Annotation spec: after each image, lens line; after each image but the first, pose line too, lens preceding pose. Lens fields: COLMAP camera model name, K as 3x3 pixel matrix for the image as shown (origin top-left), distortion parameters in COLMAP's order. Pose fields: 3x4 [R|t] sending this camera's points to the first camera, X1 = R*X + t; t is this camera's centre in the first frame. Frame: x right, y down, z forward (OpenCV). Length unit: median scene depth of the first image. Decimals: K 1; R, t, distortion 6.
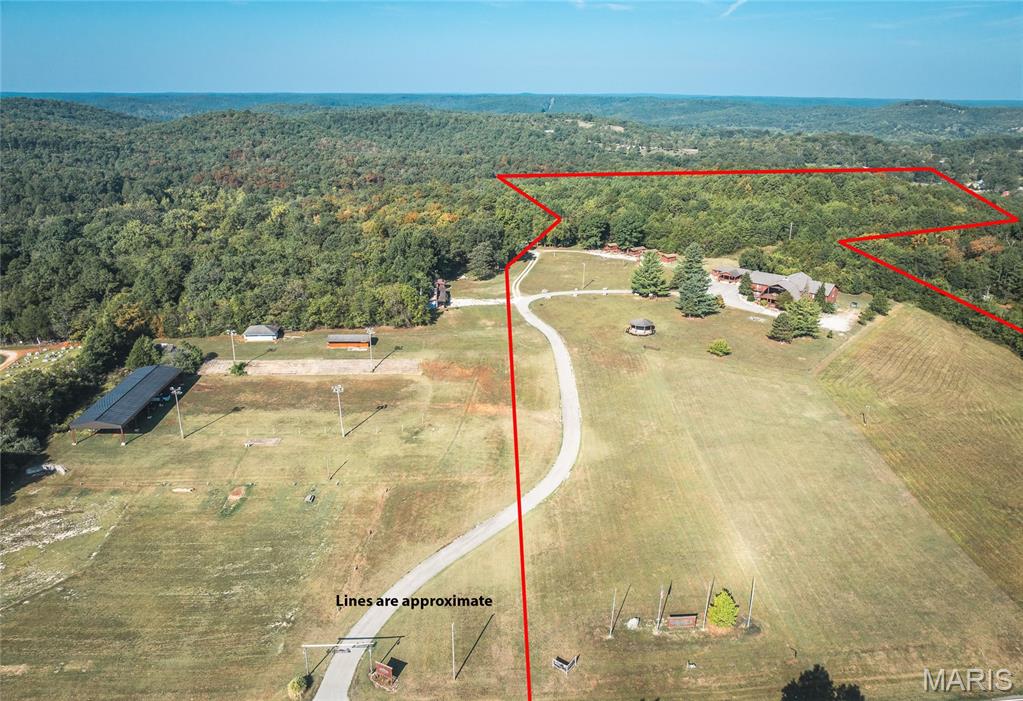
lens RADIAL K [[746.7, 0, 511.5], [0, 746.7, 350.5], [0, 0, 1]] dist [-0.023954, -0.005020]
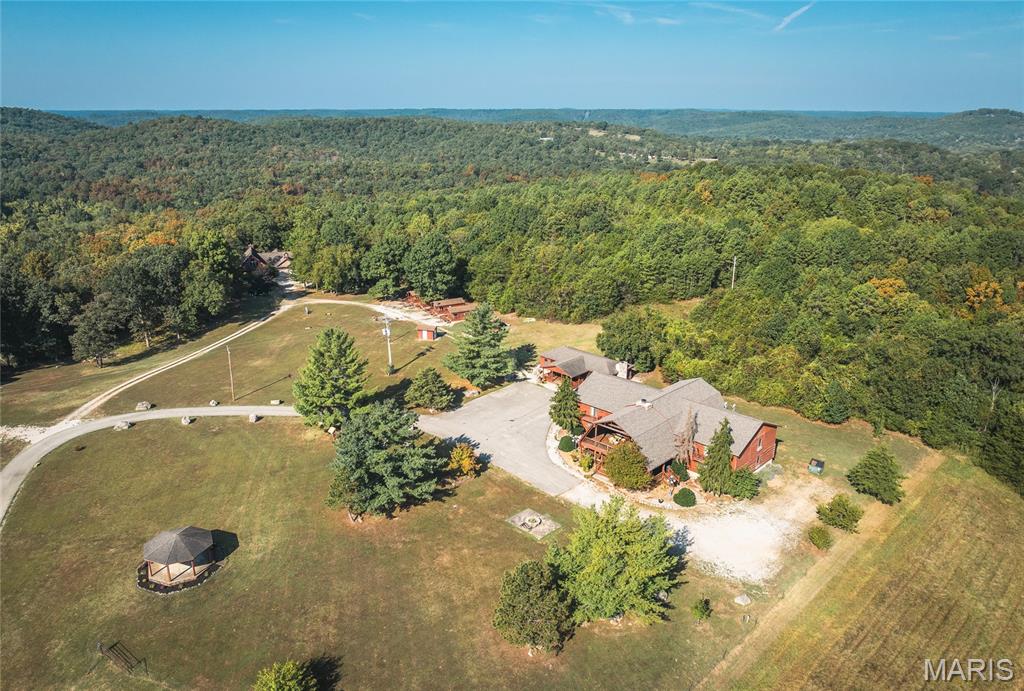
lens RADIAL K [[738.1, 0, 513.2], [0, 738.1, 367.5], [0, 0, 1]] dist [-0.029181, 0.006437]
pose [[0.997672, 0.016337, -0.066214, 0.096063], [-0.016265, 0.999866, 0.001634, -0.034217], [0.066232, -0.000553, 0.997804, 0.175203]]
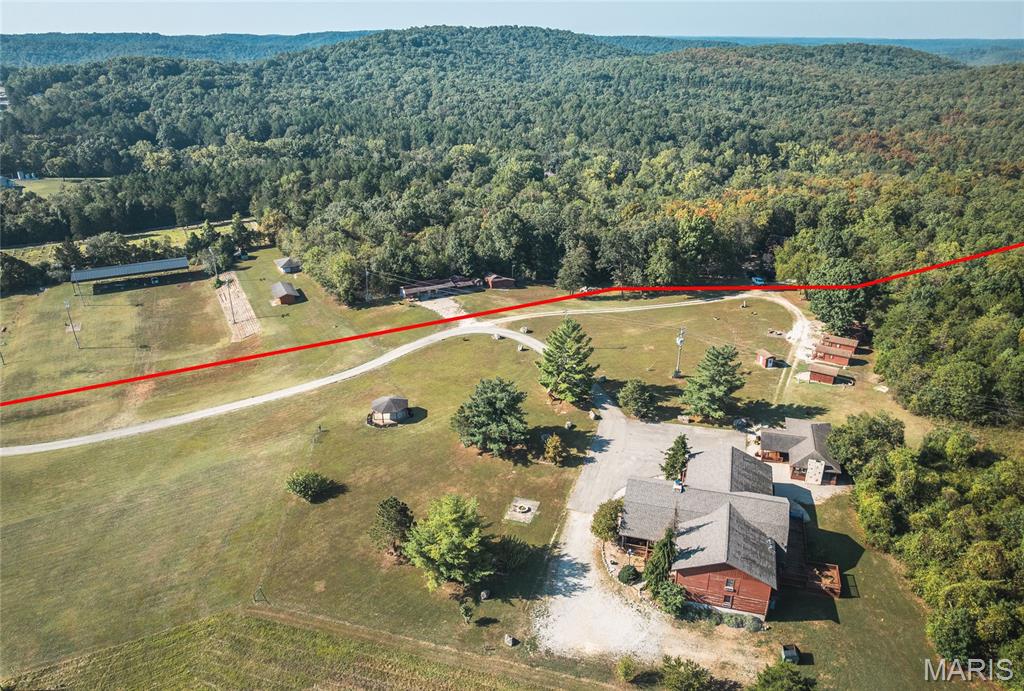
lens RADIAL K [[738.1, 0, 513.2], [0, 738.1, 367.5], [0, 0, 1]] dist [-0.029181, 0.006437]
pose [[0.385481, 0.375863, -0.842693, 0.185442], [-0.296804, 0.915247, 0.272453, -0.068058], [0.873677, 0.145089, 0.464367, 0.209499]]
